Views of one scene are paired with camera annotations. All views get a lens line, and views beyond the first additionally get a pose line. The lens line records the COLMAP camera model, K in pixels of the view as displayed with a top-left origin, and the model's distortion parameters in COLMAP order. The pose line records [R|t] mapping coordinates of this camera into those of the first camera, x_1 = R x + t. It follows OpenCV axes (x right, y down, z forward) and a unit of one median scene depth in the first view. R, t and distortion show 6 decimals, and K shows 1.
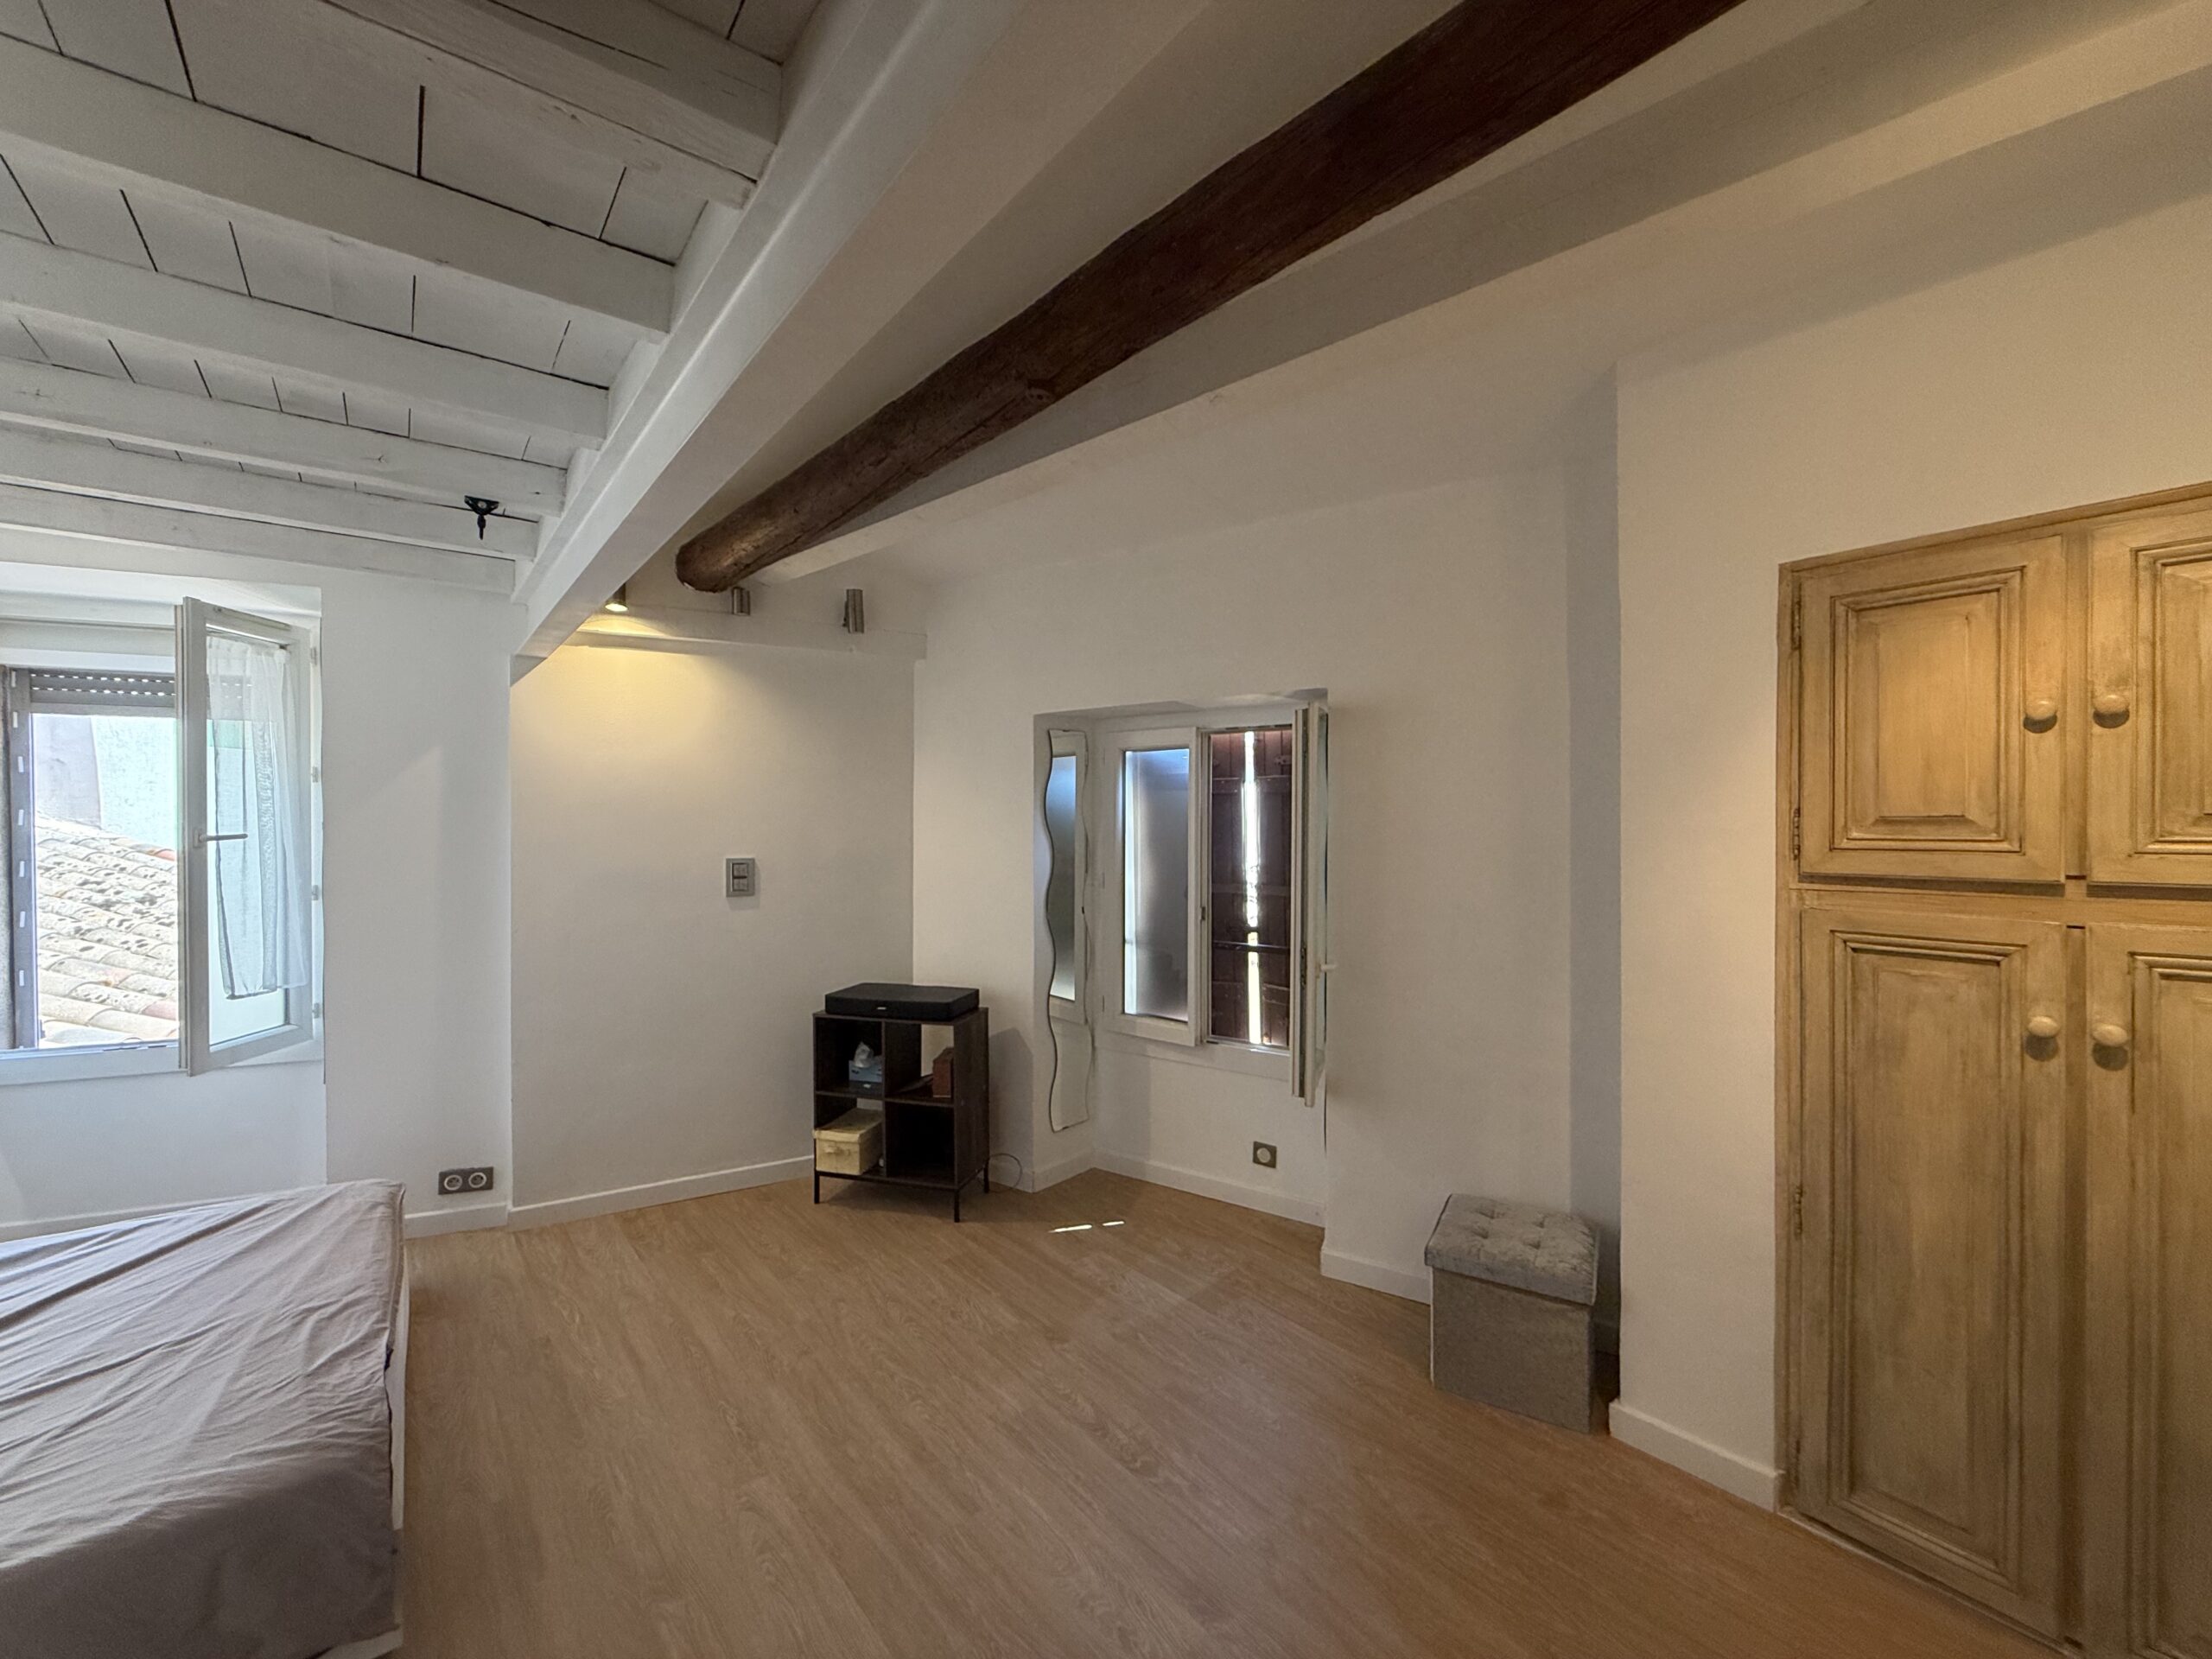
lens RADIAL K [[879.8, 0, 1103.2], [0, 879.8, 829.3], [0, 0, 1]] dist [-0.000181, -0.000153]
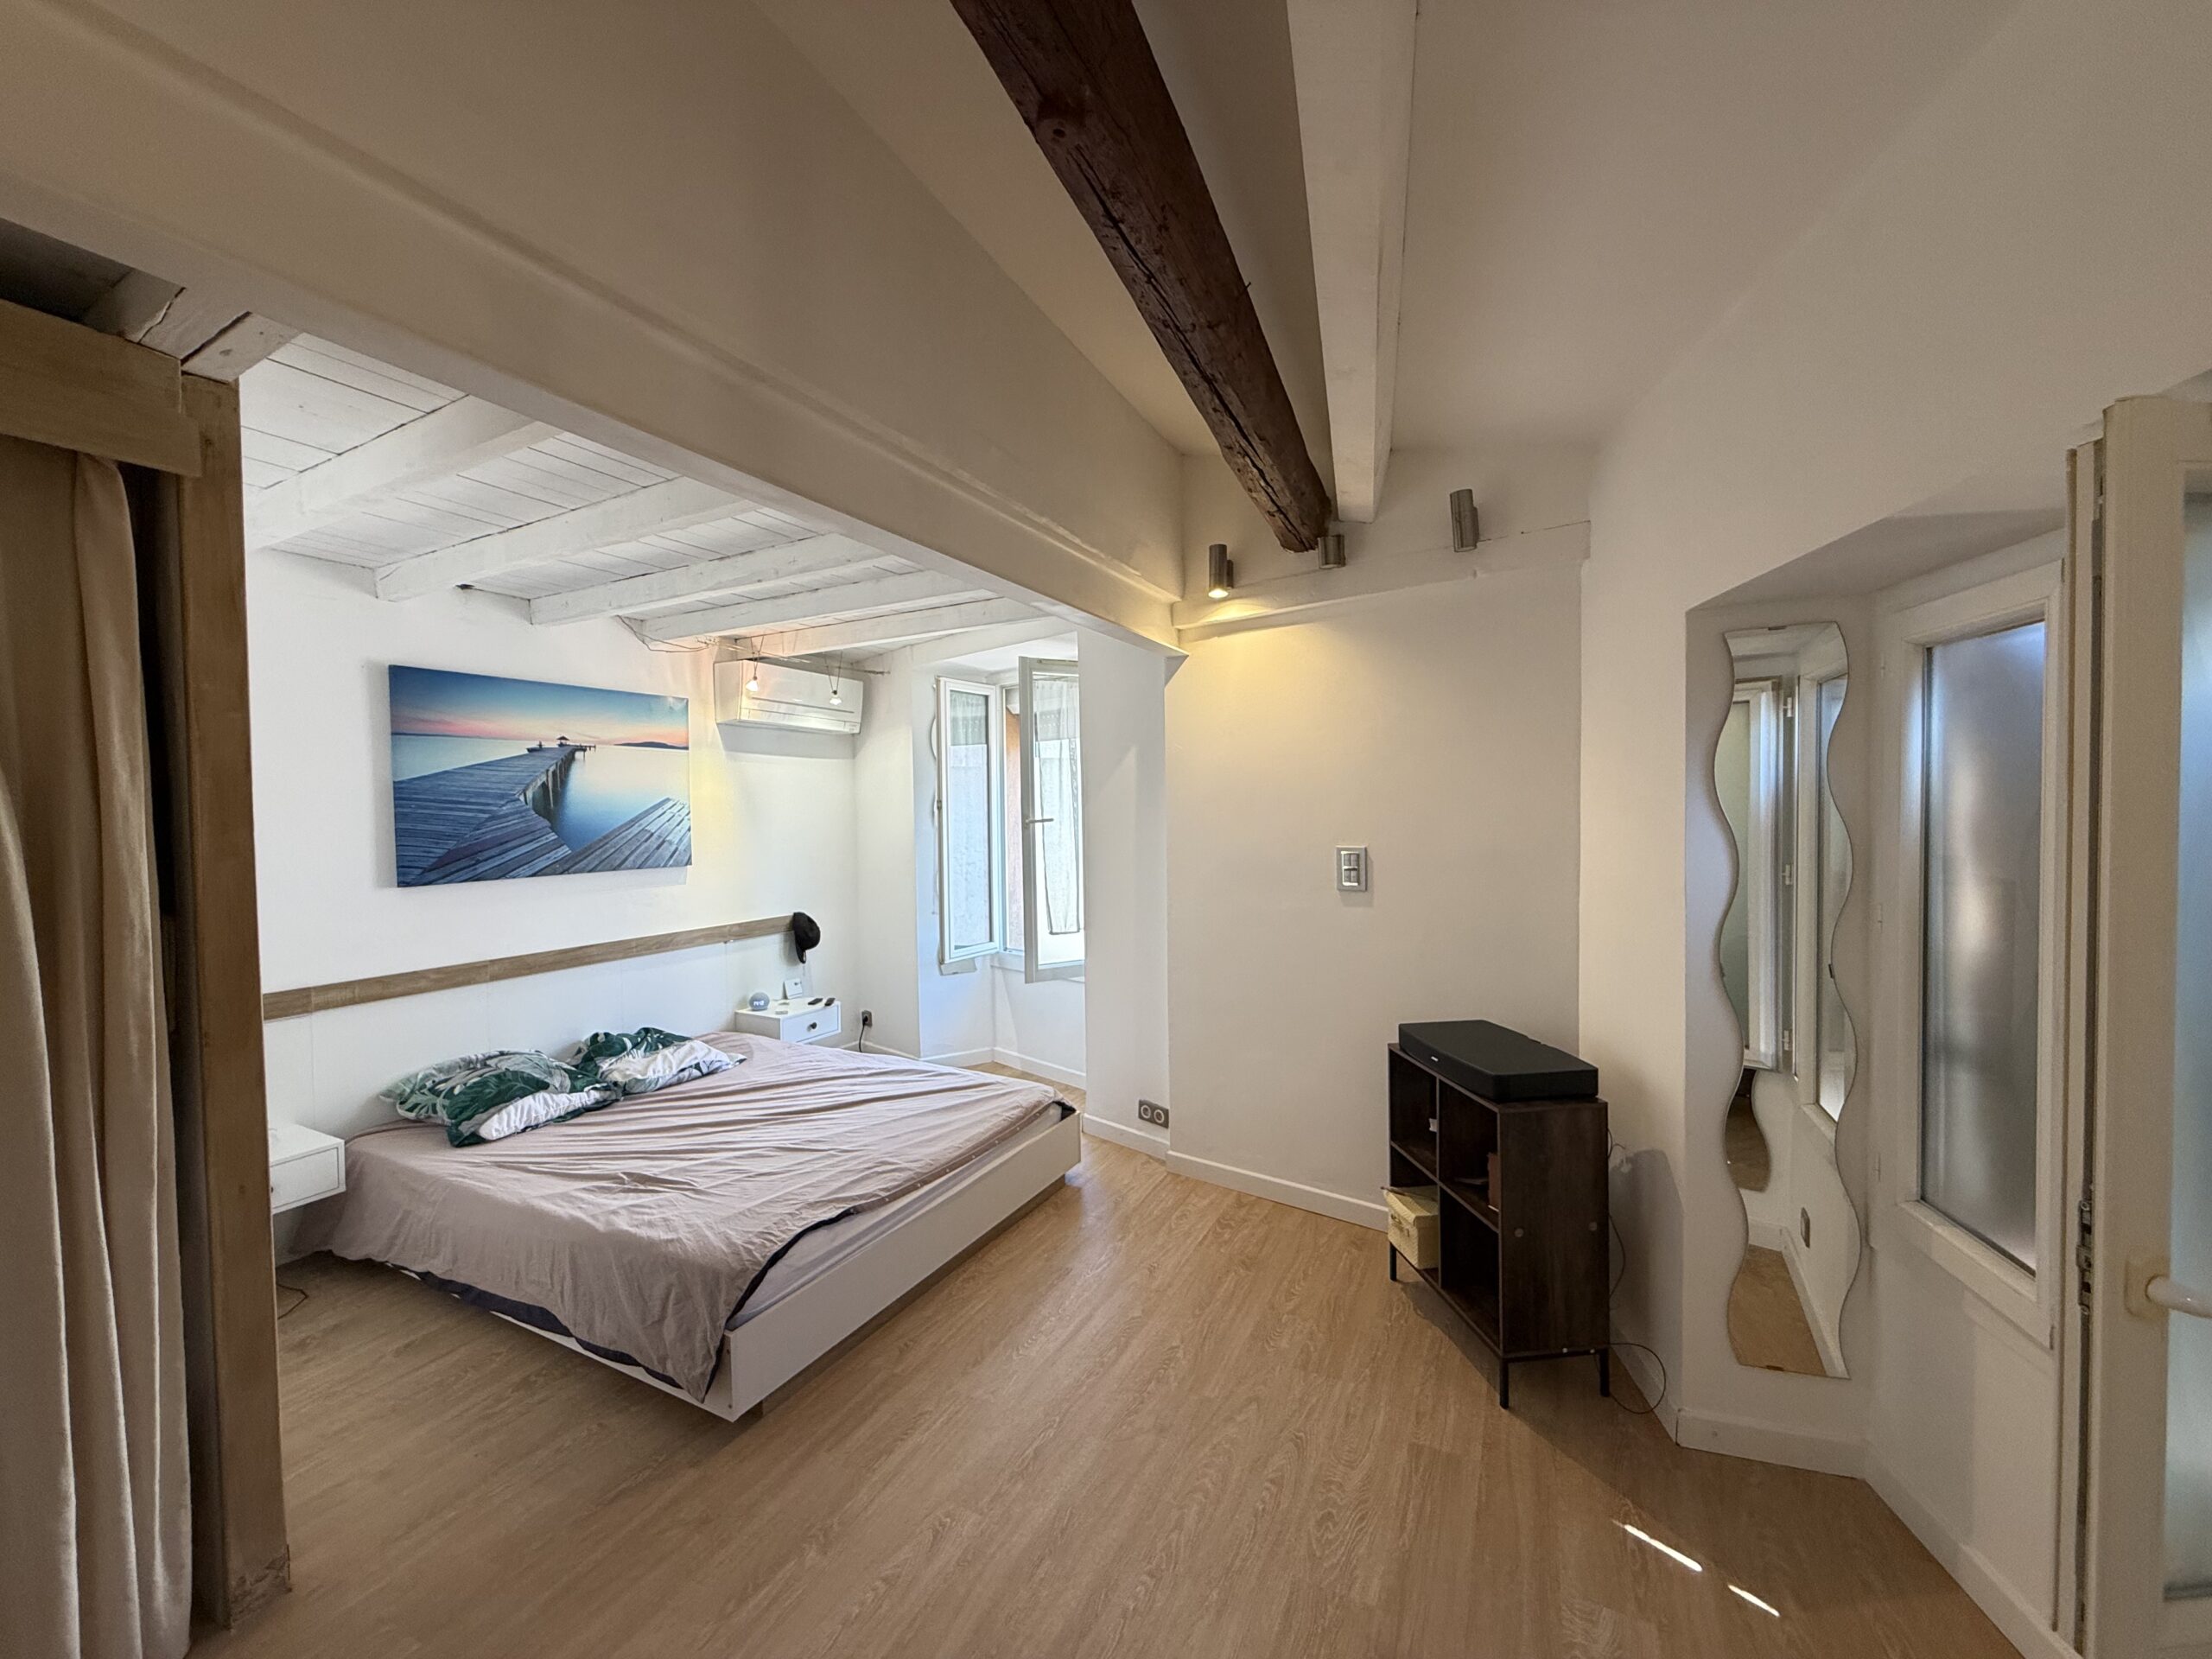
lens RADIAL K [[879.8, 0, 1103.2], [0, 879.8, 829.3], [0, 0, 1]] dist [-0.000181, -0.000153]
pose [[0.405776, 0.018529, -0.913785, 0.326981], [0.010205, 0.999640, 0.024801, -0.010316], [0.913915, -0.019389, 0.405441, 0.485953]]
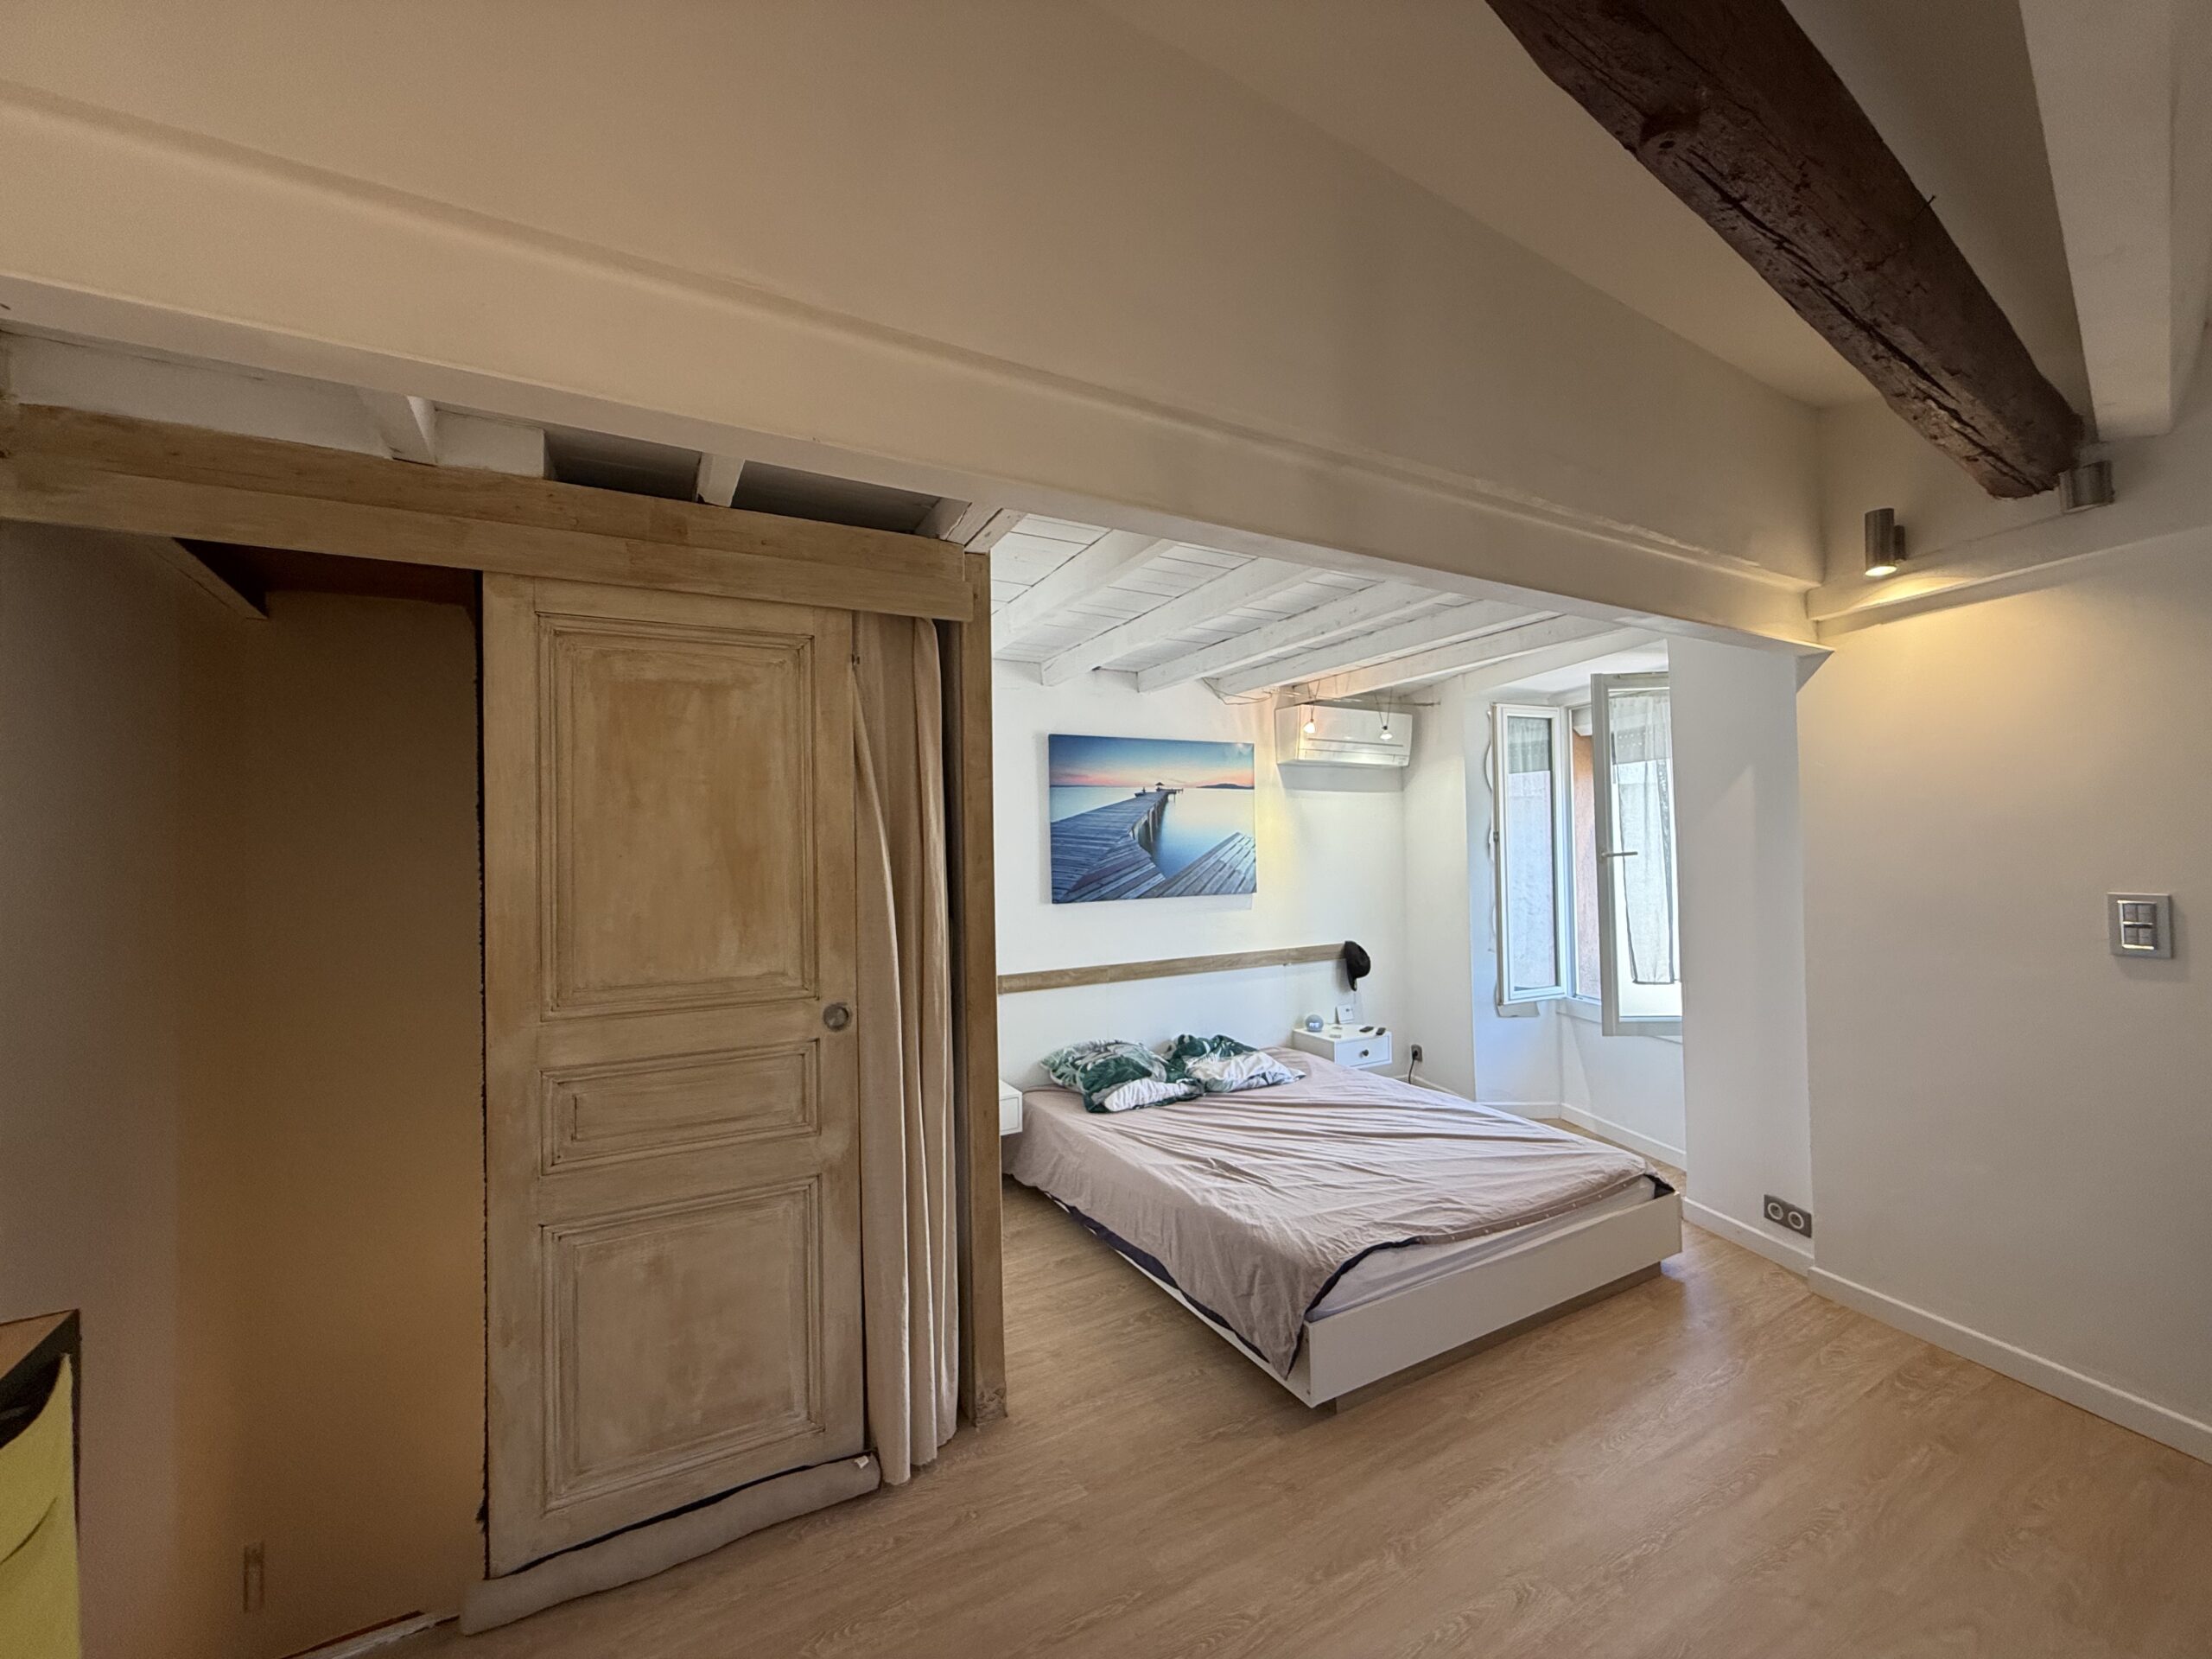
lens RADIAL K [[879.8, 0, 1103.2], [0, 879.8, 829.3], [0, 0, 1]] dist [-0.000181, -0.000153]
pose [[-0.171433, -0.014527, -0.985089, 0.363207], [0.014751, 0.999741, -0.017310, -0.014638], [0.985085, -0.017498, -0.171175, 0.454550]]
